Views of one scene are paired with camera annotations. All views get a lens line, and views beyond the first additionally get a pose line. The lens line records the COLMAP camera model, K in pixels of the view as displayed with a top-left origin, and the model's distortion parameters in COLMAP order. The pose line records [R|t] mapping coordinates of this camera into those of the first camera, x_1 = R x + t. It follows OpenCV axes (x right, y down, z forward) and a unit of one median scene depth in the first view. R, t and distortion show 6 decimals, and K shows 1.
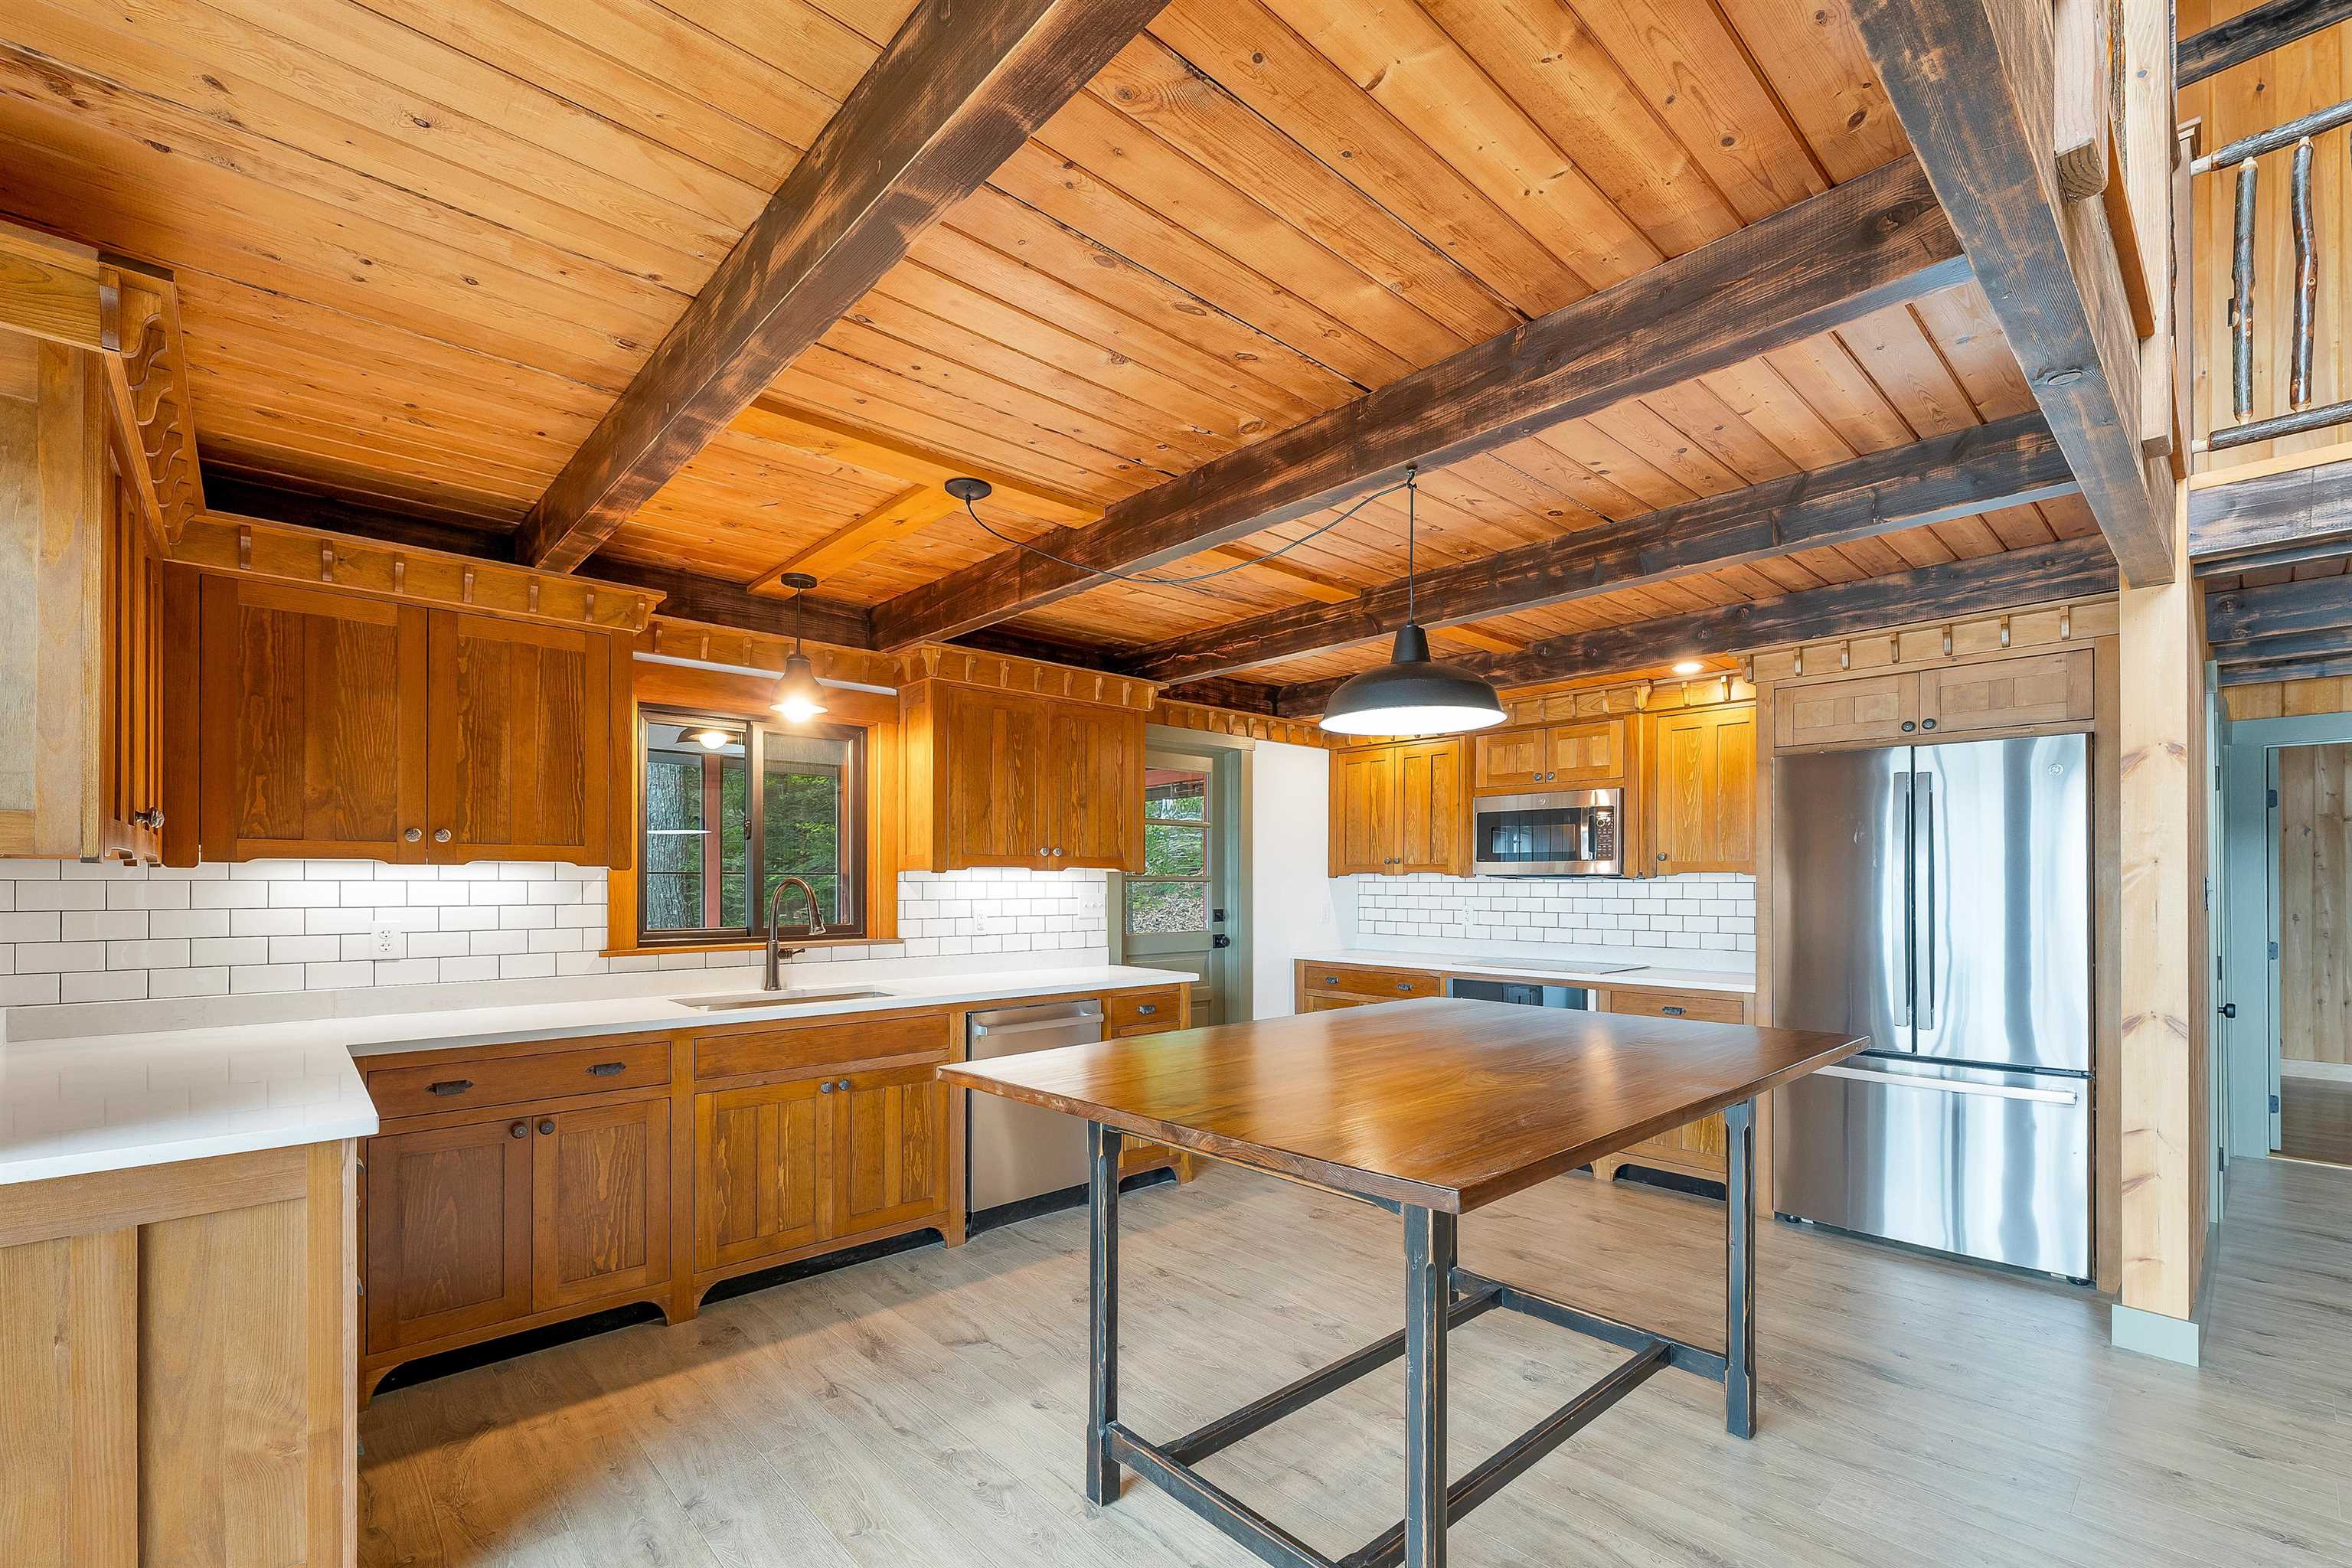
lens RADIAL K [[983.4, 0, 1172.5], [0, 983.4, 877.6], [0, 0, 1]] dist [-0.000009, 0.000046]
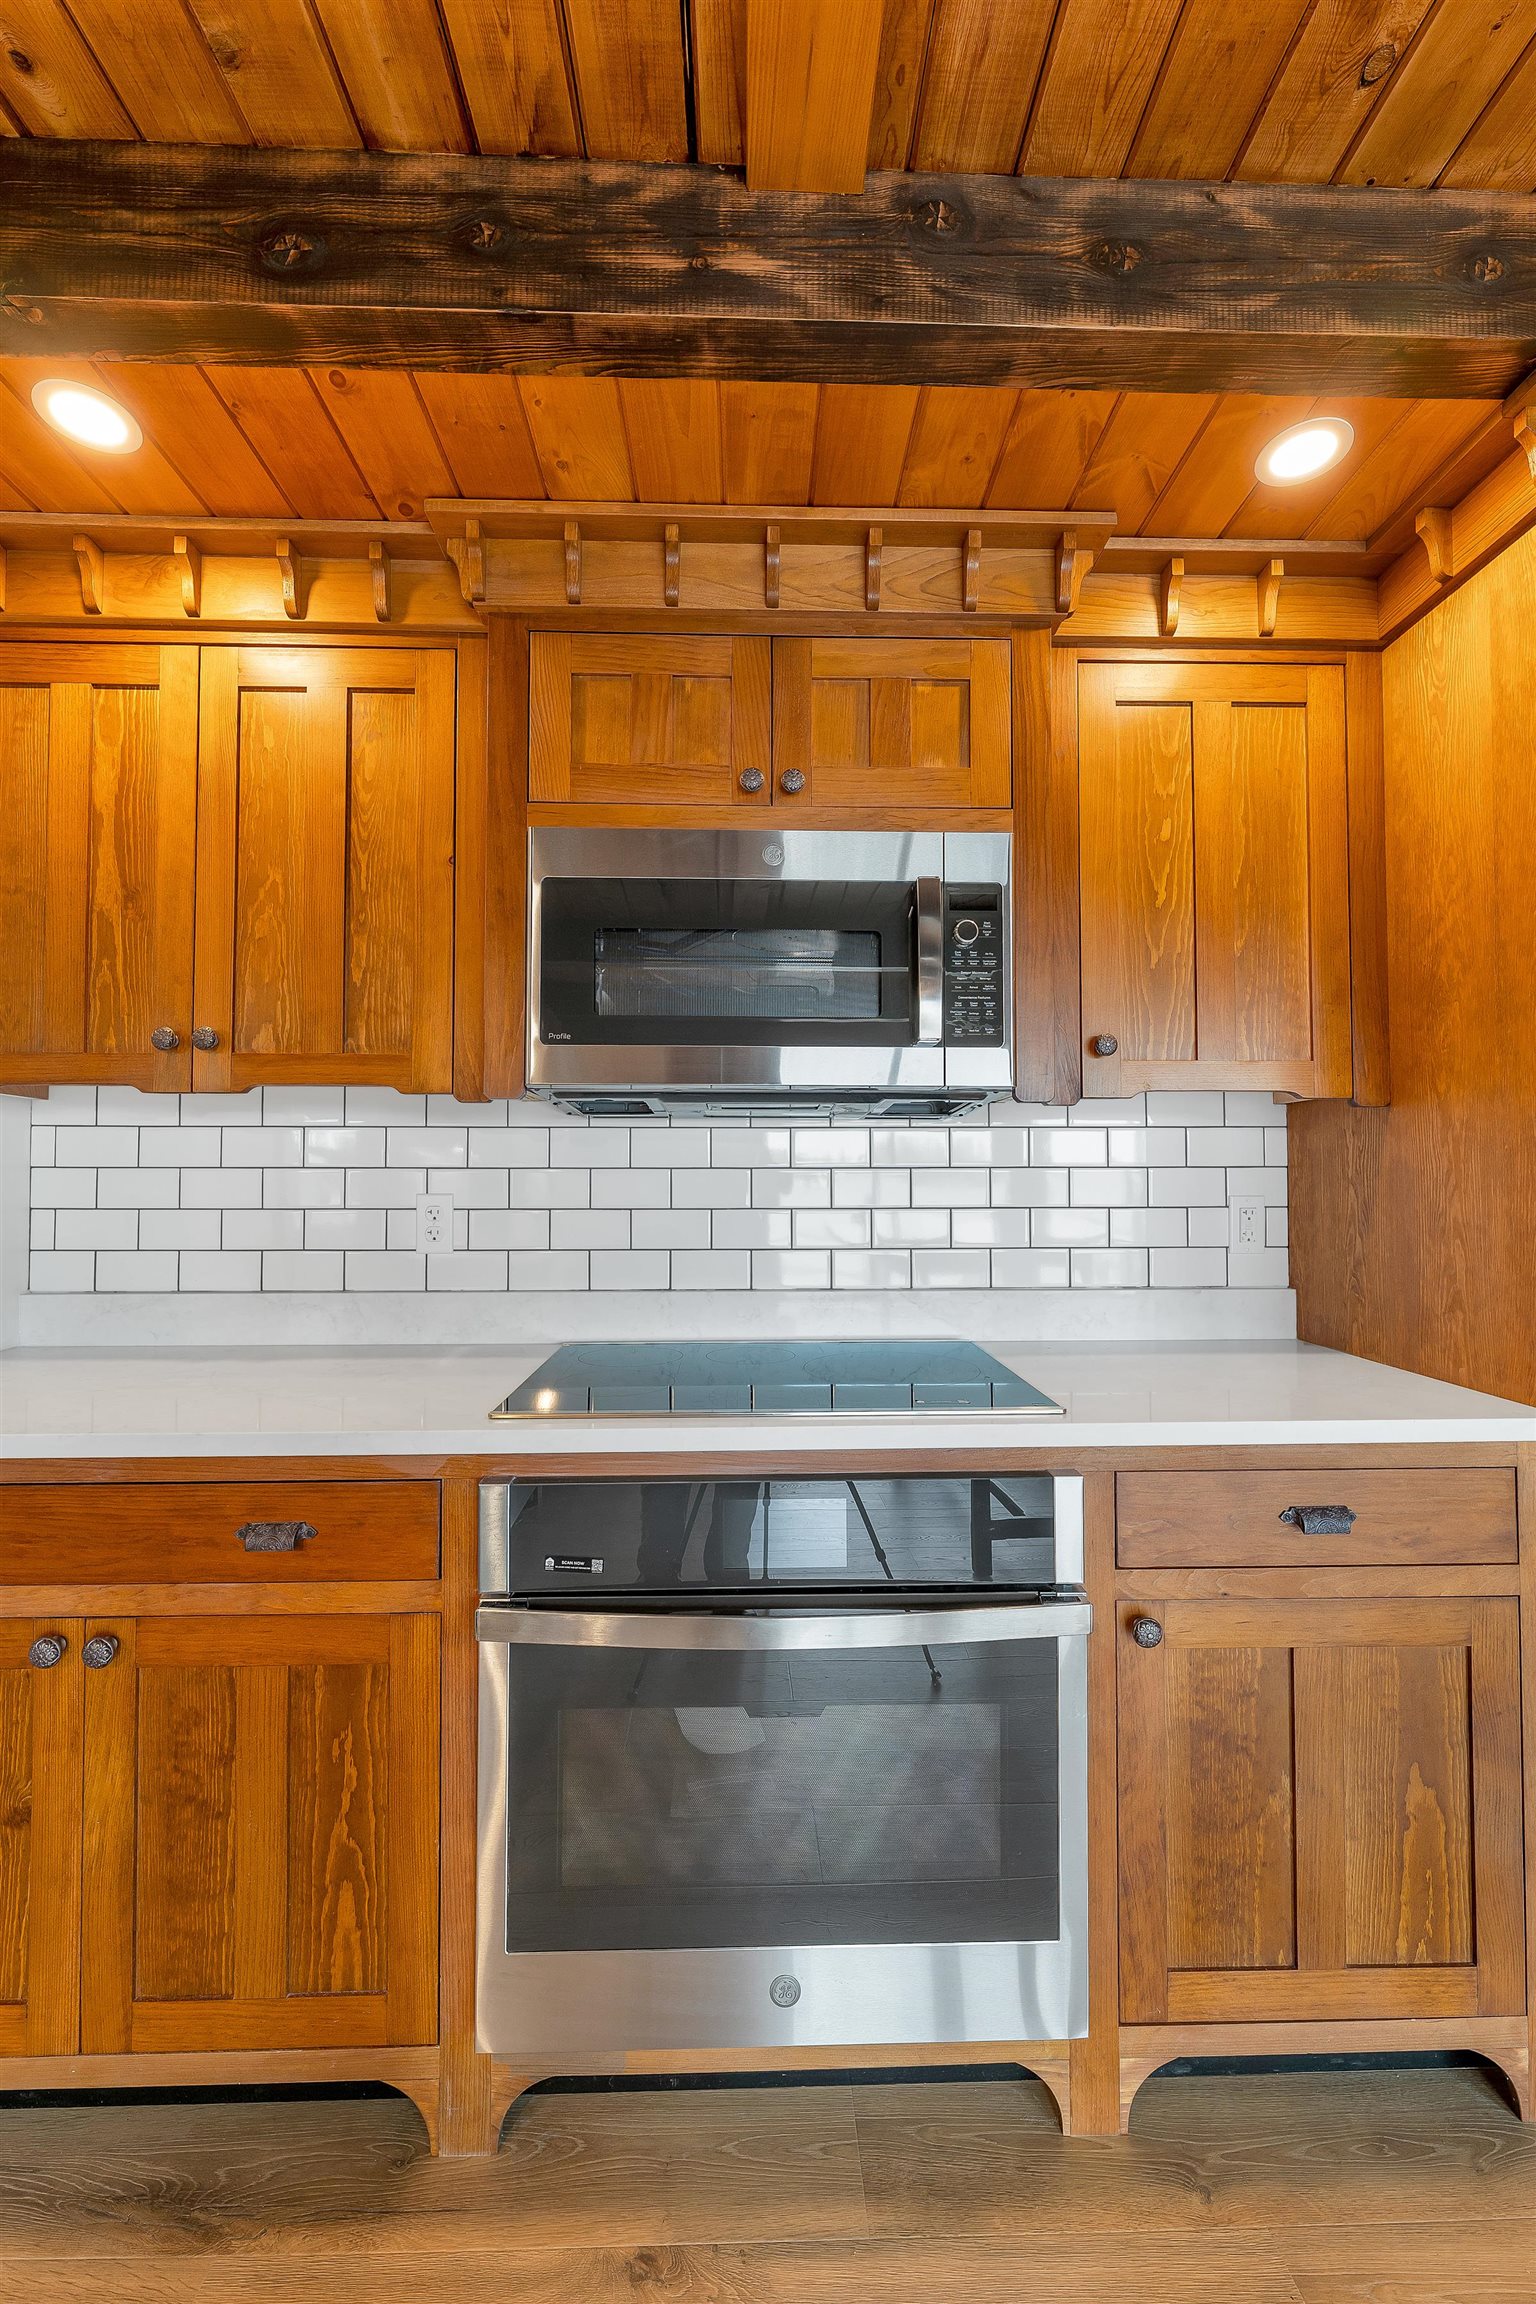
lens RADIAL K [[963.4, 0, 763.5], [0, 963.4, 1155.1], [0, 0, 1]] dist [-0.000009, 0.000046]
pose [[0.658159, 0.014454, 0.752741, 0.131979], [-0.001217, 0.999835, -0.018135, 0.021562], [-0.752878, 0.011020, 0.658067, 0.732298]]
